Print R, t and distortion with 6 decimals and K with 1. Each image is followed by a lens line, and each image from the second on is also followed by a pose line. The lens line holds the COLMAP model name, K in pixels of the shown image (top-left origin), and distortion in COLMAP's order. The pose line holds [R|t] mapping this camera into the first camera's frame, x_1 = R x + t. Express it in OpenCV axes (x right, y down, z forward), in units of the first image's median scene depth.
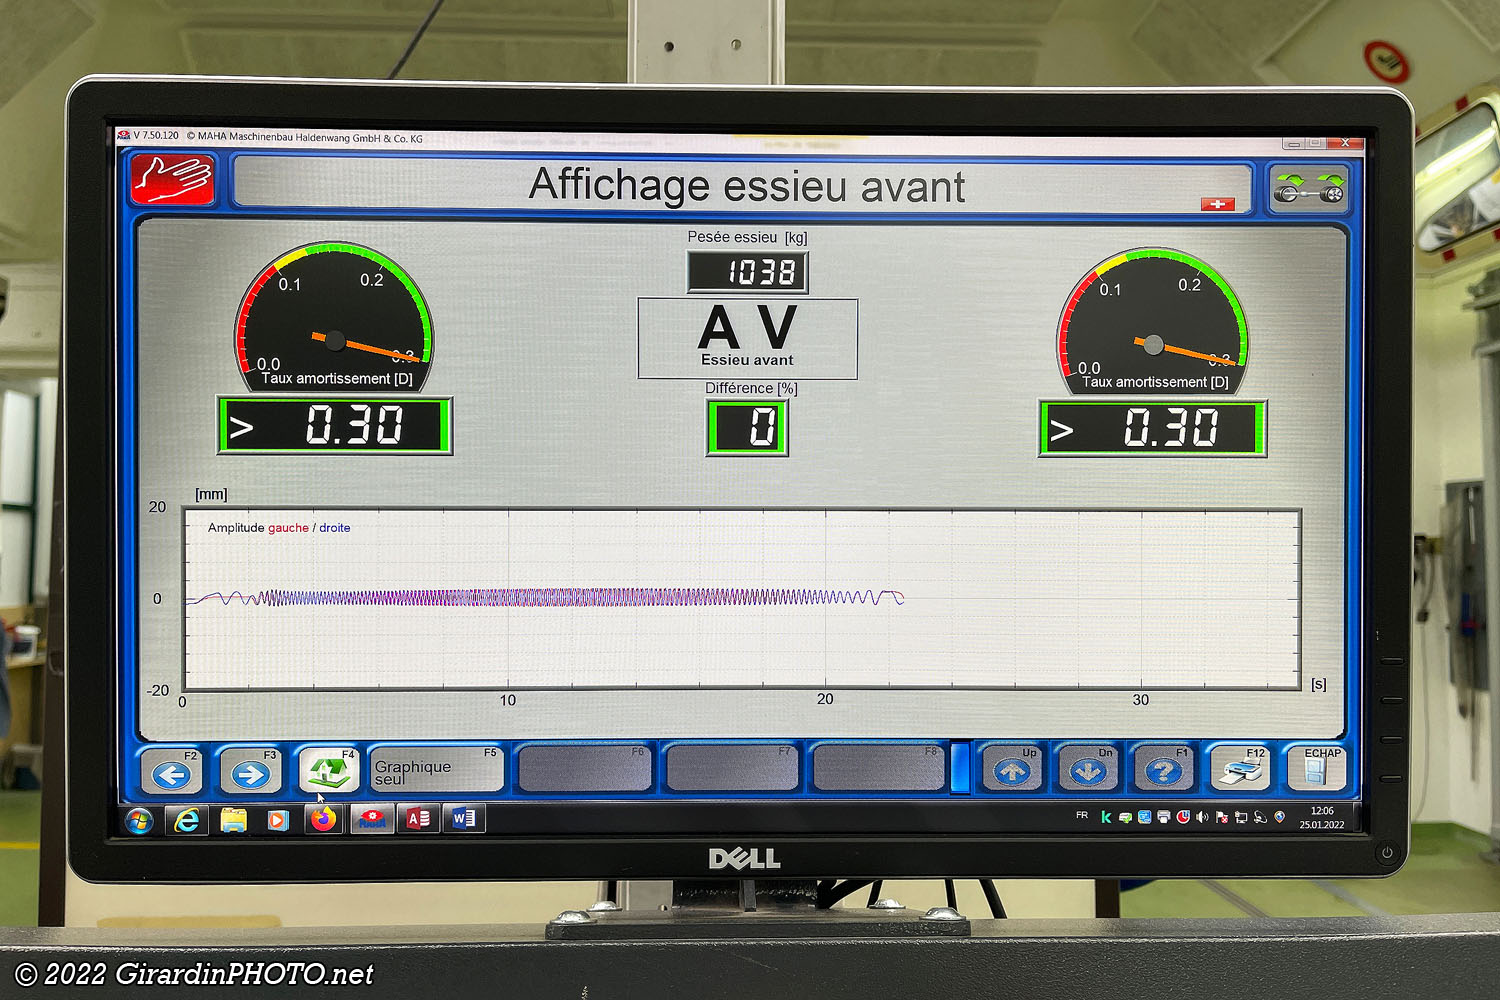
lens RADIAL K [[1123.7, 0, 786.8], [0, 1123.7, 544.0], [0, 0, 1]] dist [0.011071, 0.010646]
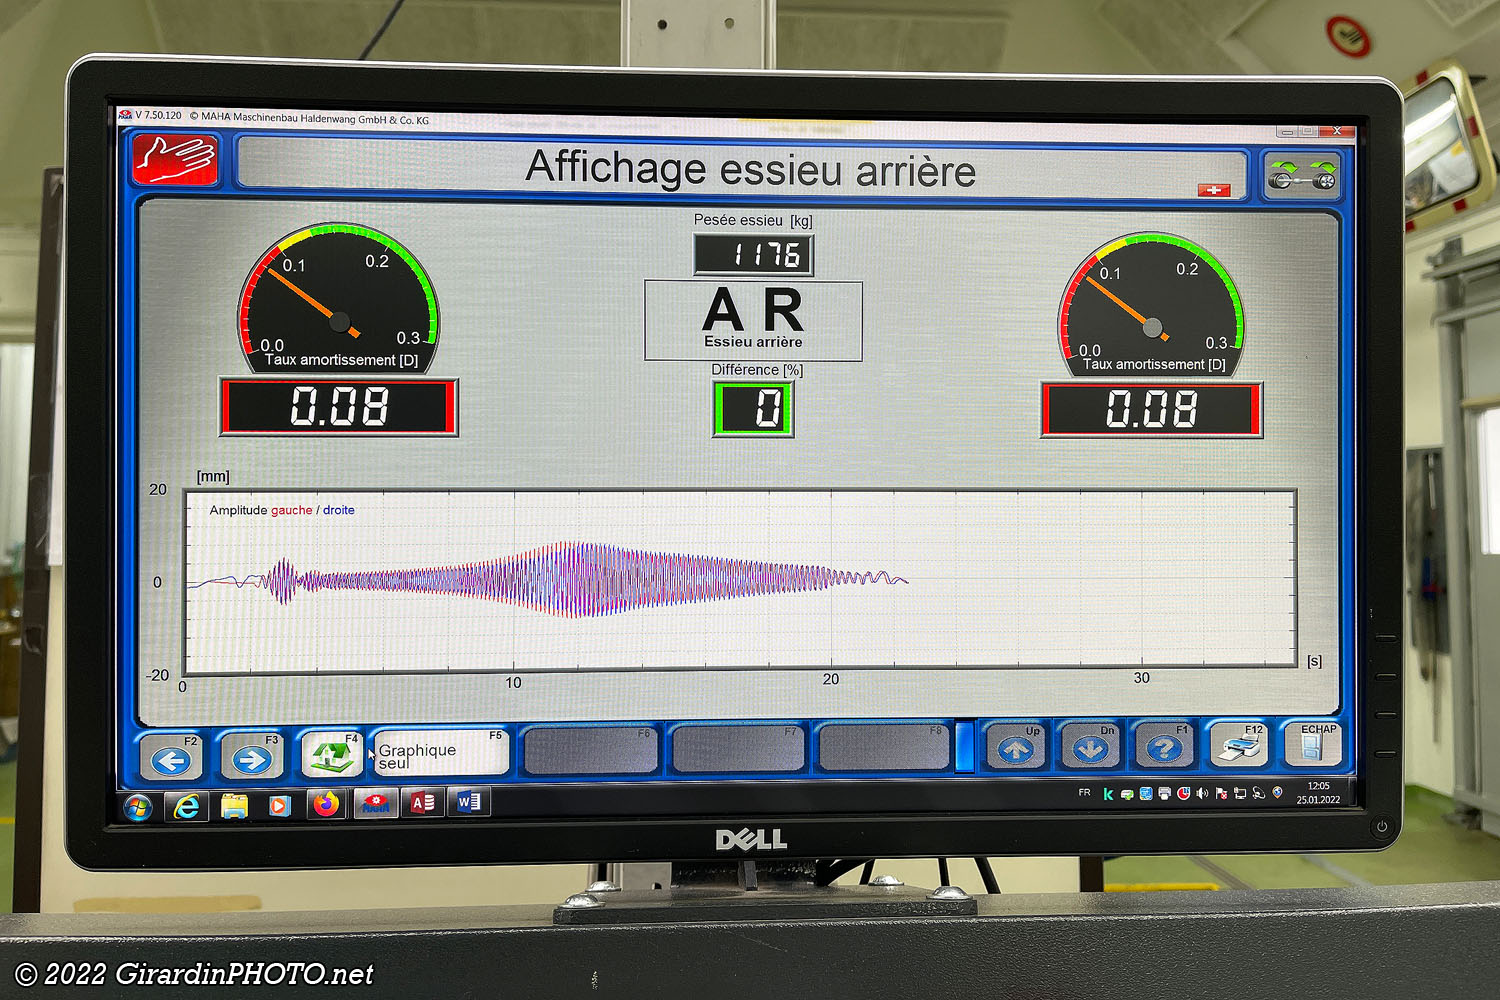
lens RADIAL K [[1123.7, 0, 704.2], [0, 1123.7, 511.7], [0, 0, 1]] dist [0.011071, 0.010646]
pose [[0.999517, -0.002694, 0.030961, -0.109503], [0.003055, 0.999928, -0.011619, -0.000225], [-0.030927, 0.011708, 0.999453, -0.001920]]
